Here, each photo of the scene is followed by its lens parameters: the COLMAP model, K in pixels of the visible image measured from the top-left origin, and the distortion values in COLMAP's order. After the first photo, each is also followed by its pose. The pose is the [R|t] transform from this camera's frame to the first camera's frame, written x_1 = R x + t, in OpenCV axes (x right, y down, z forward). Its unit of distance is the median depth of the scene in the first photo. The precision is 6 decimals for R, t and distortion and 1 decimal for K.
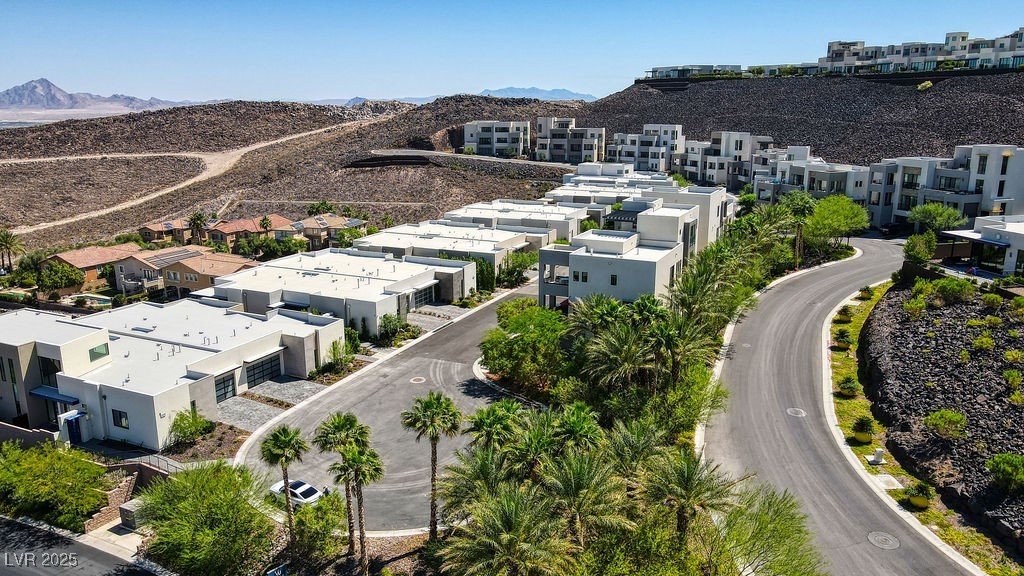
lens RADIAL K [[744.5, 0, 494.7], [0, 744.5, 289.2], [0, 0, 1]] dist [-0.001079, 0.041642]
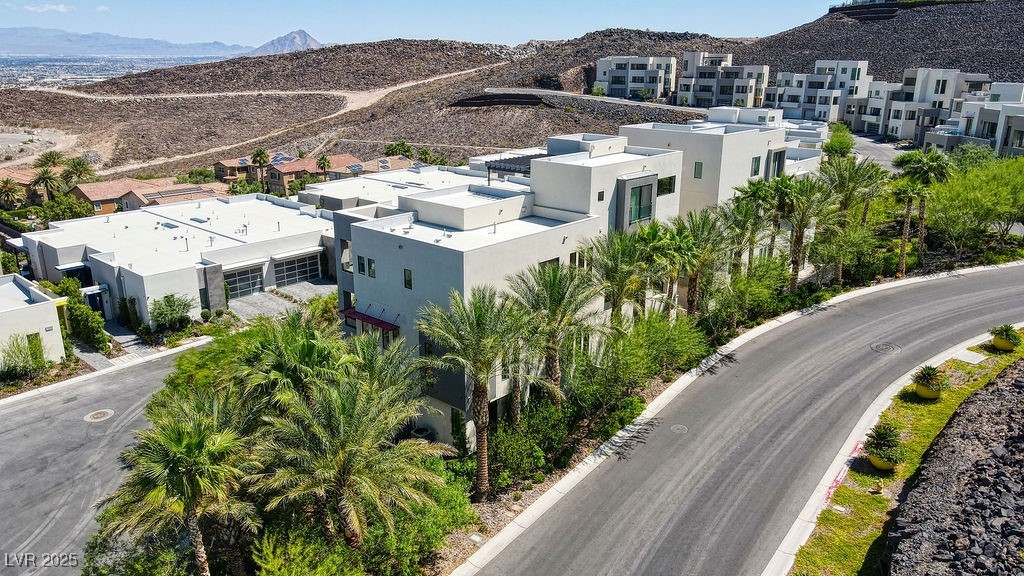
lens RADIAL K [[747.2, 0, 502.1], [0, 747.2, 285.1], [0, 0, 1]] dist [0.001351, 0.032360]
pose [[0.962438, 0.088612, -0.256634, 0.105890], [-0.074449, 0.995143, 0.064409, -0.013767], [0.261095, -0.042884, 0.964360, 0.149760]]
